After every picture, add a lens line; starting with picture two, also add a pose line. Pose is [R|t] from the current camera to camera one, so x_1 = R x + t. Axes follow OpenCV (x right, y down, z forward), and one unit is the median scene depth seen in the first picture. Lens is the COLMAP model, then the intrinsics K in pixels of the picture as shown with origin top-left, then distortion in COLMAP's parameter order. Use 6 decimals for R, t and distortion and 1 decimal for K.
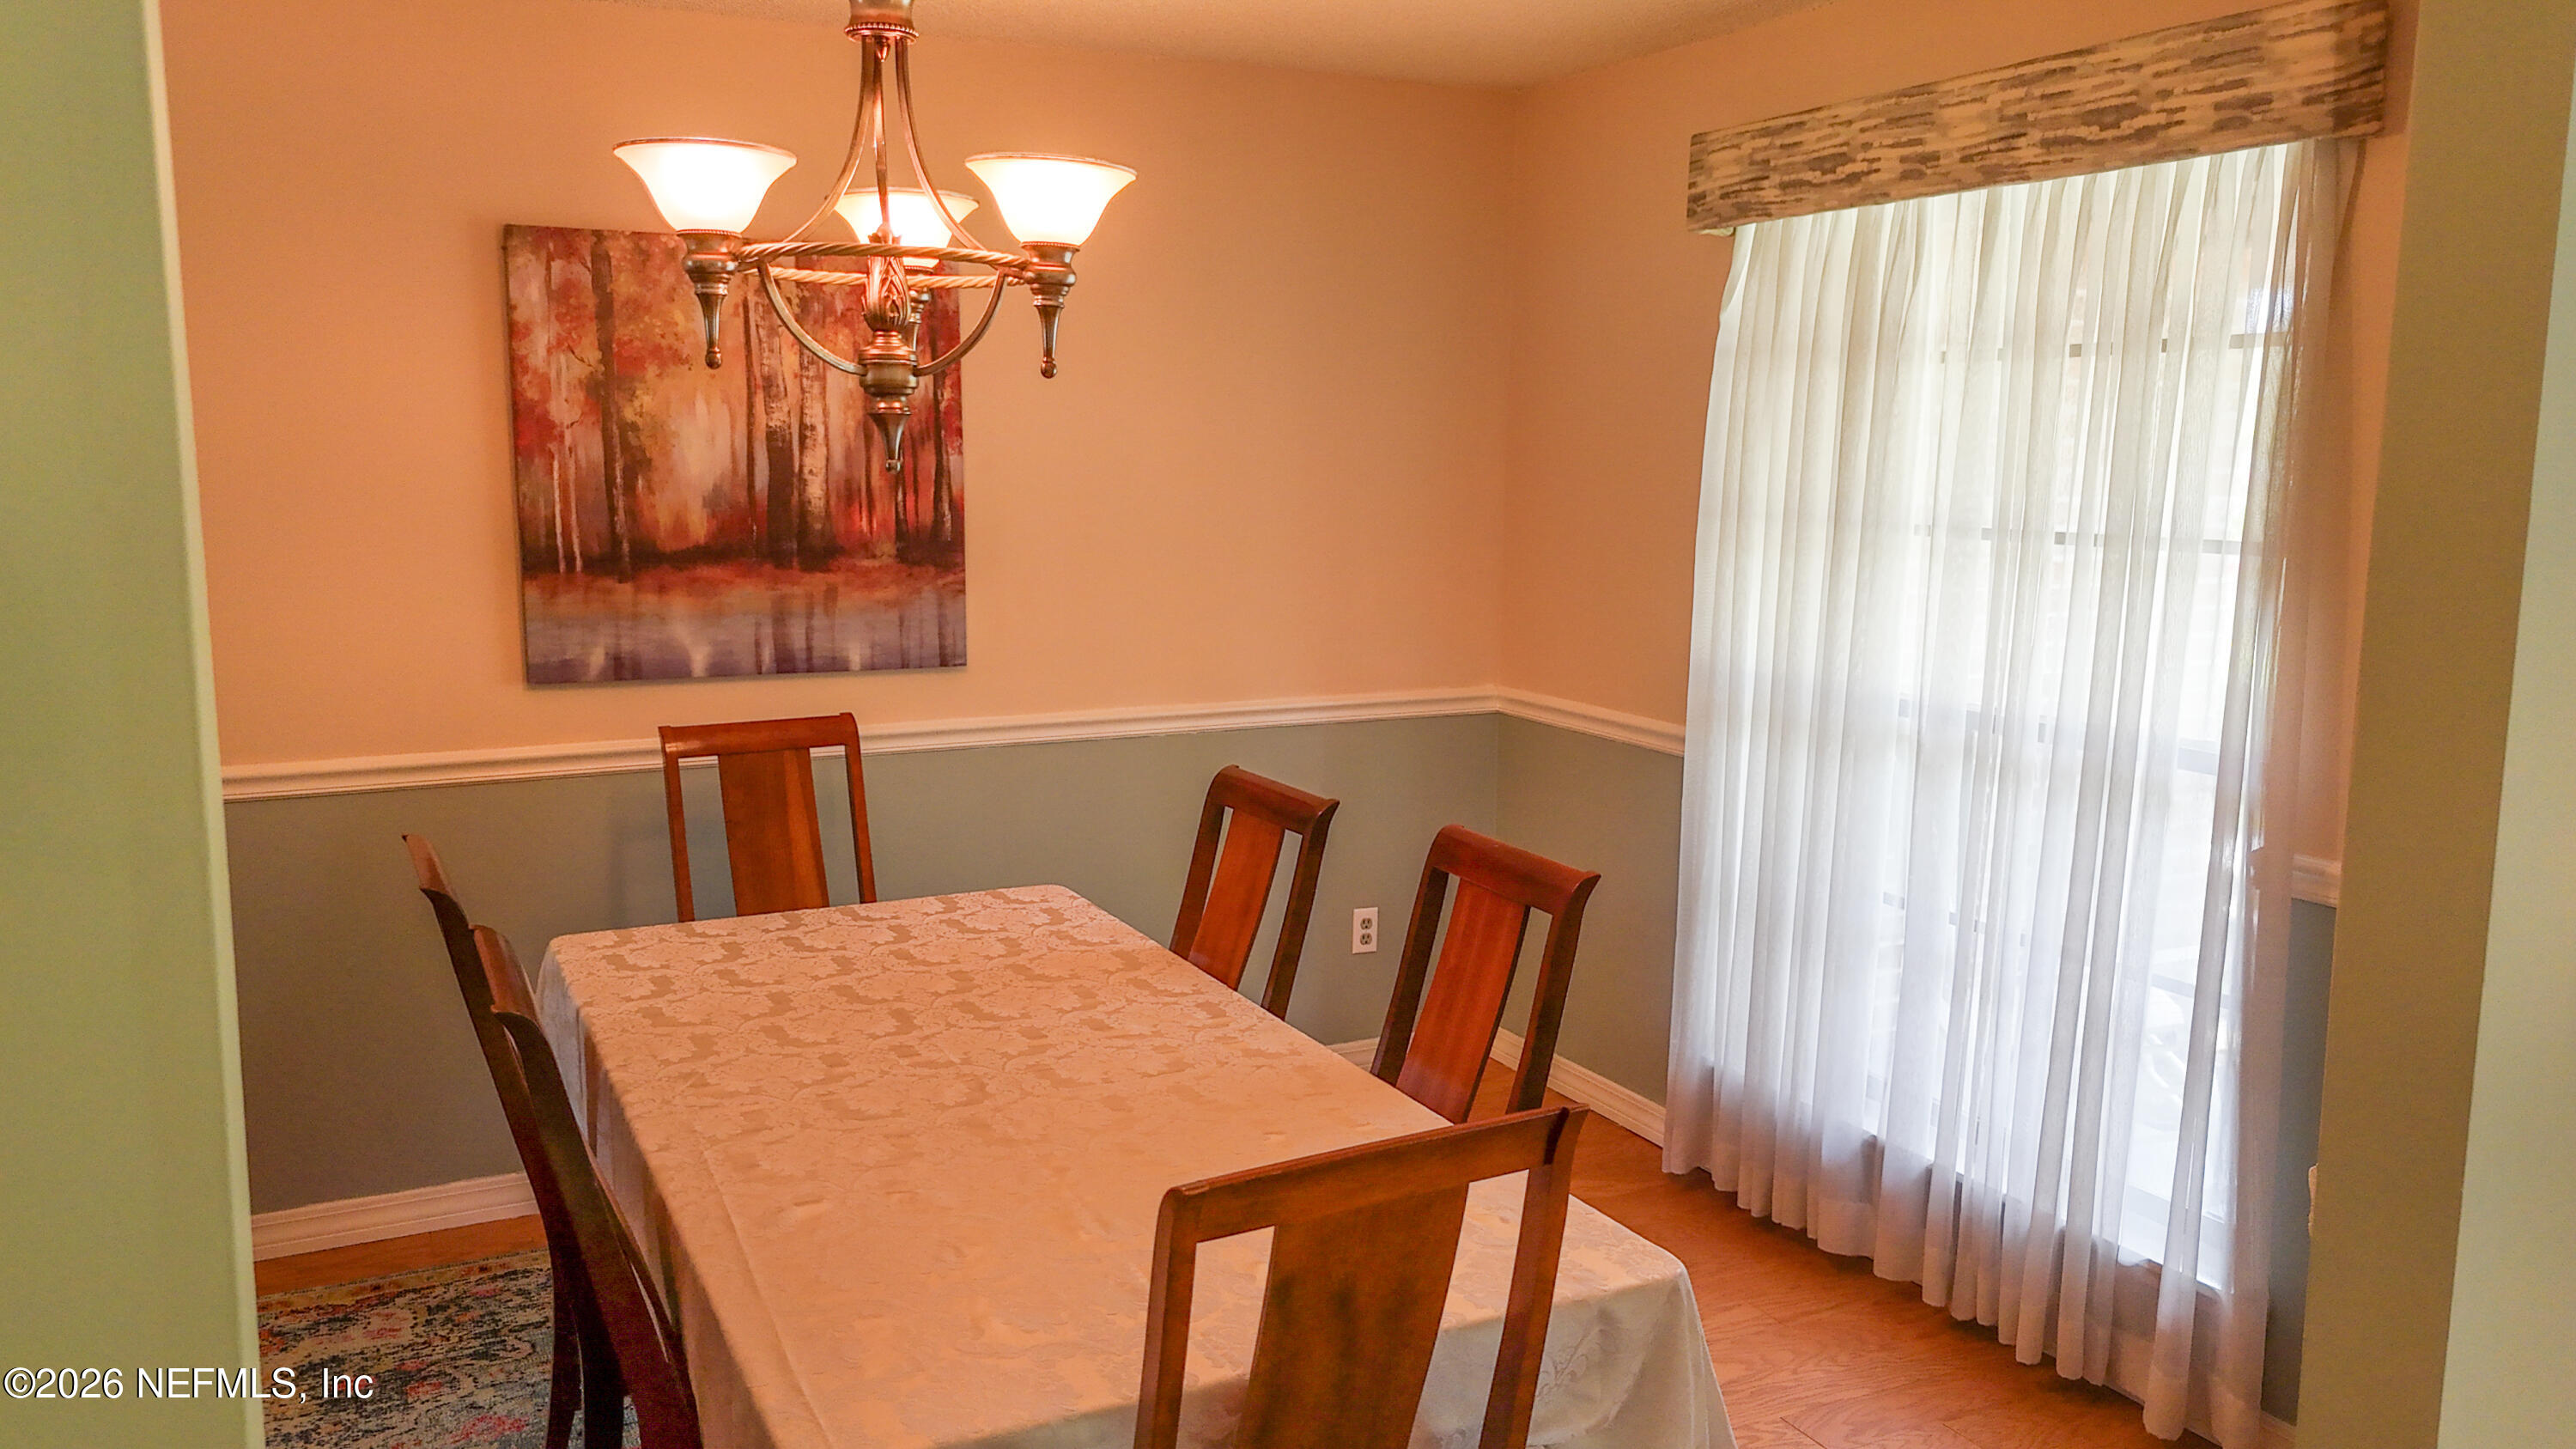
lens RADIAL K [[1882.9, 0, 1299.8], [0, 1882.9, 729.5], [0, 0, 1]] dist [0.020618, 0.000527]
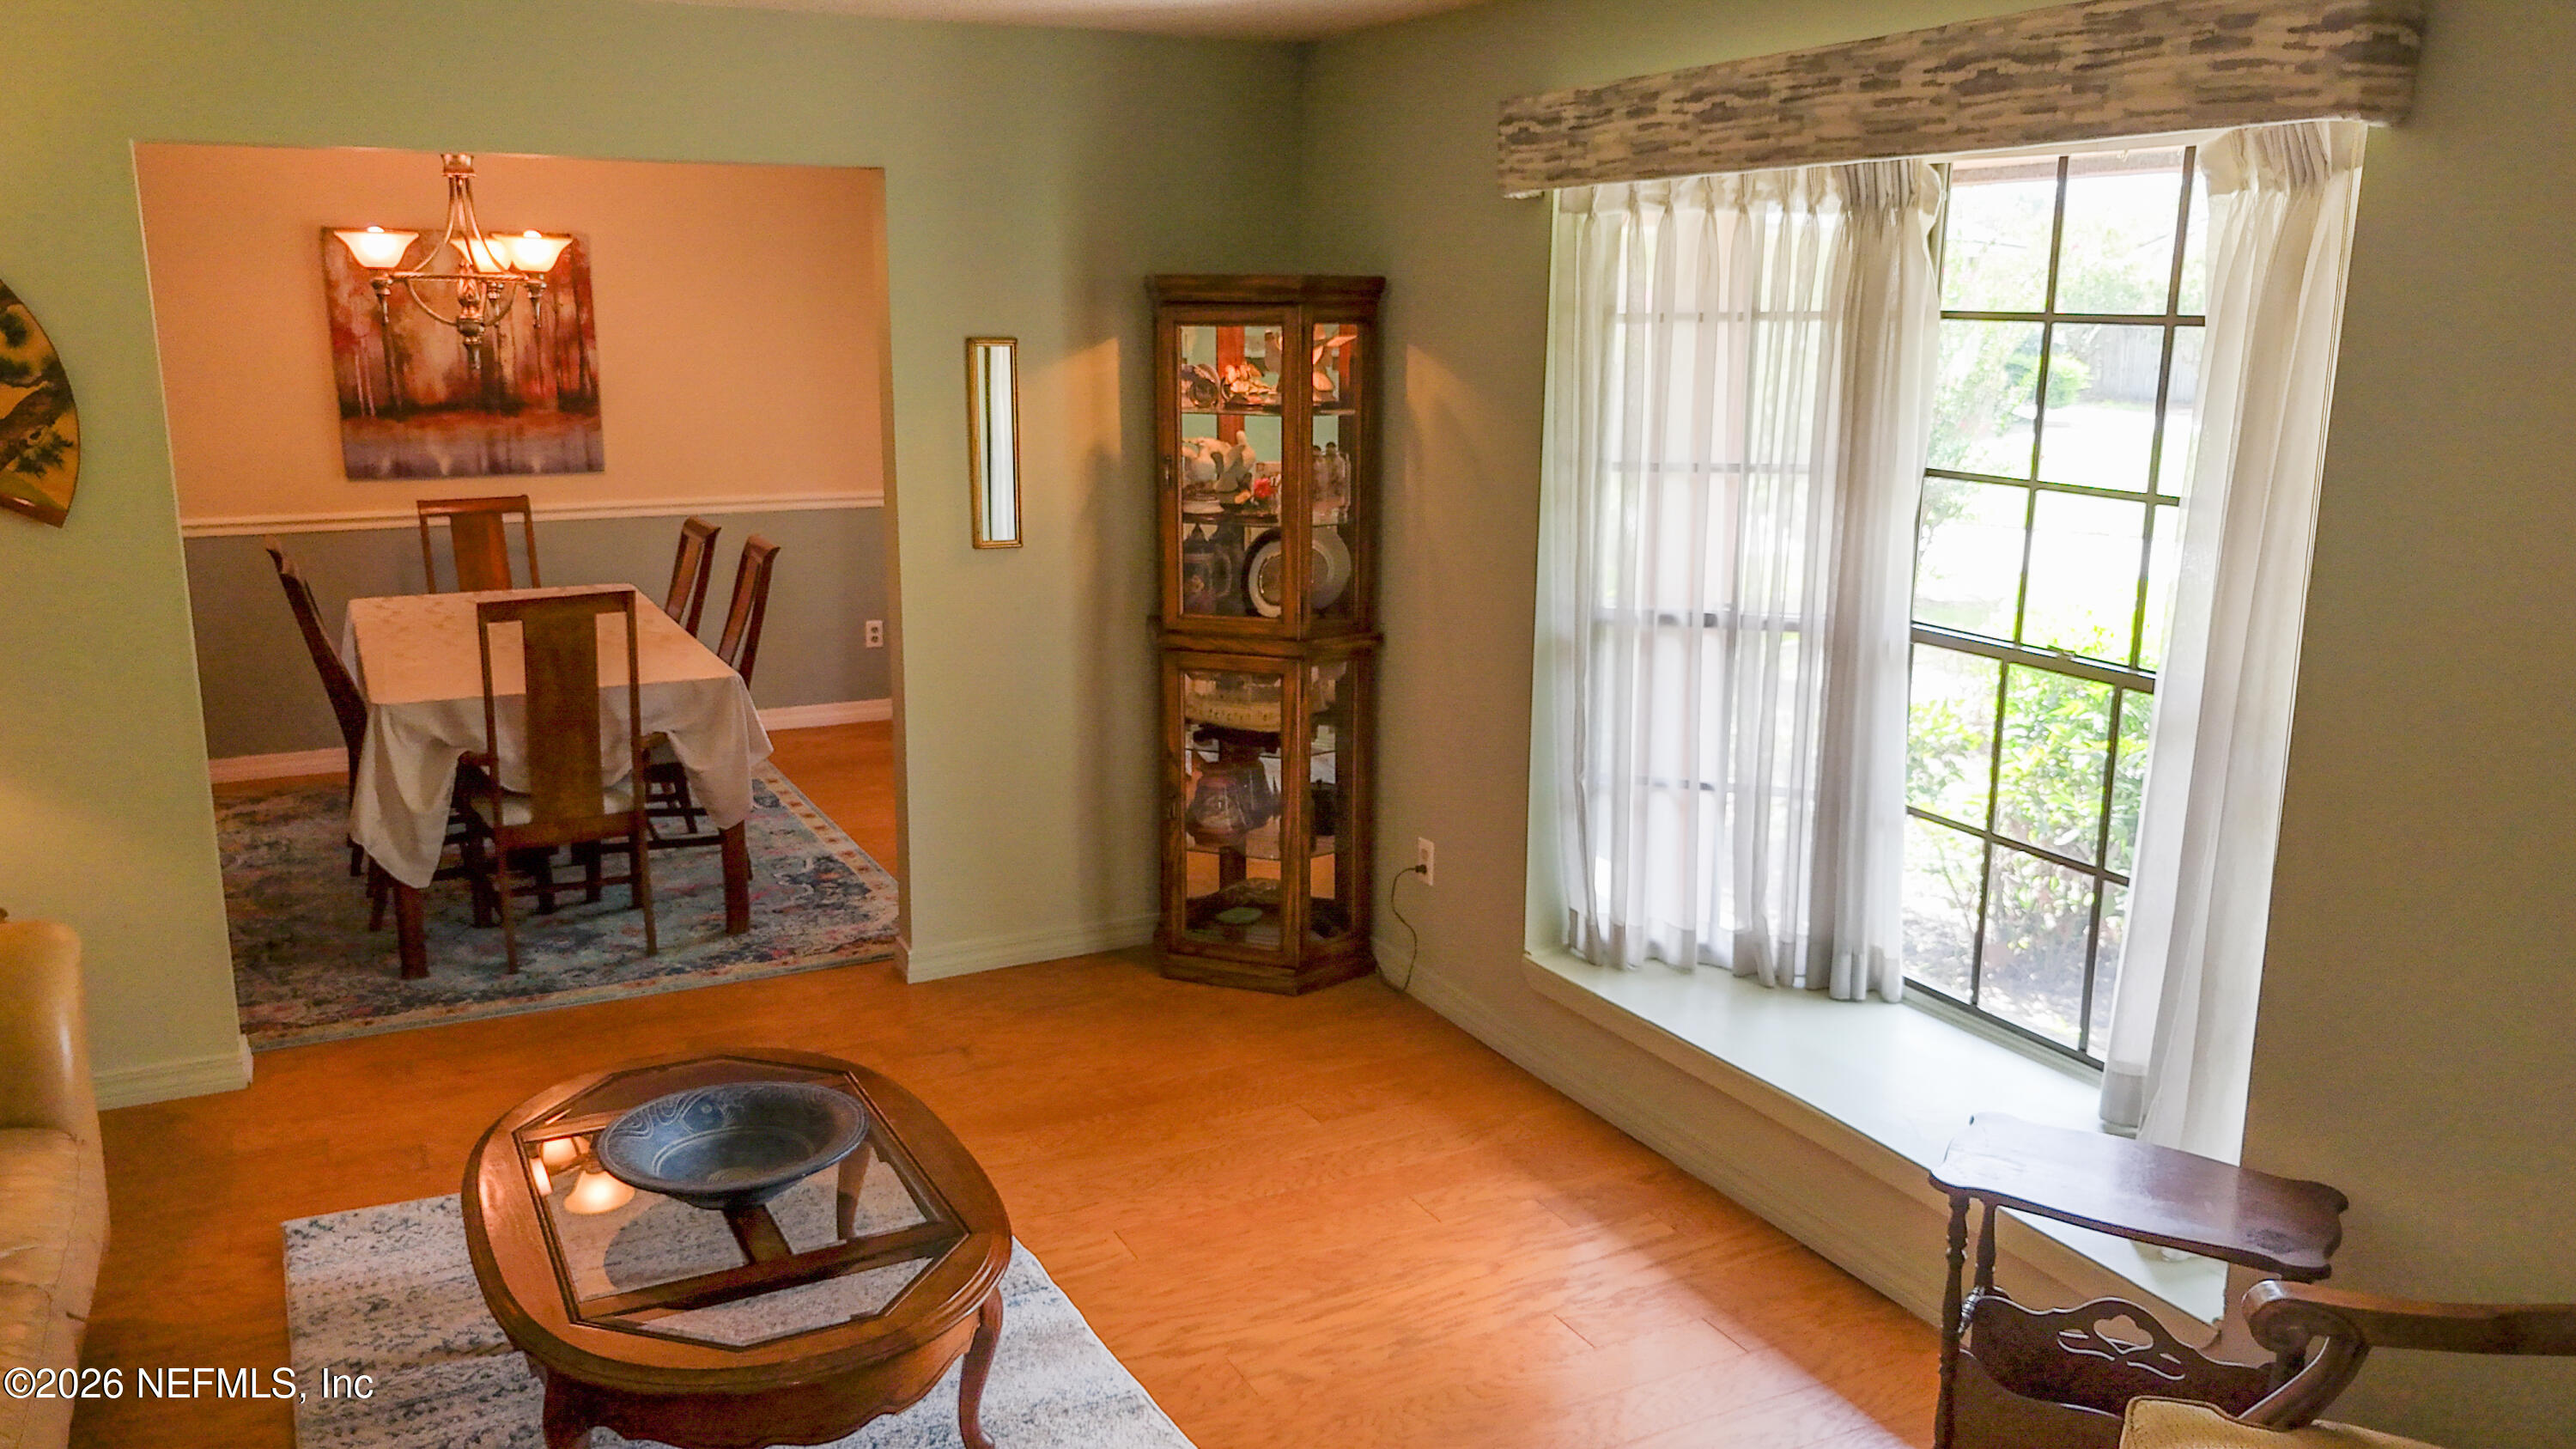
lens RADIAL K [[1882.9, 0, 1275.7], [0, 1882.9, 725.0], [0, 0, 1]] dist [0.020618, 0.000527]
pose [[0.999998, -0.001627, 0.000864, 0.485958], [0.001558, 0.997216, 0.074549, 0.078506], [-0.000983, -0.074548, 0.997217, -0.844515]]
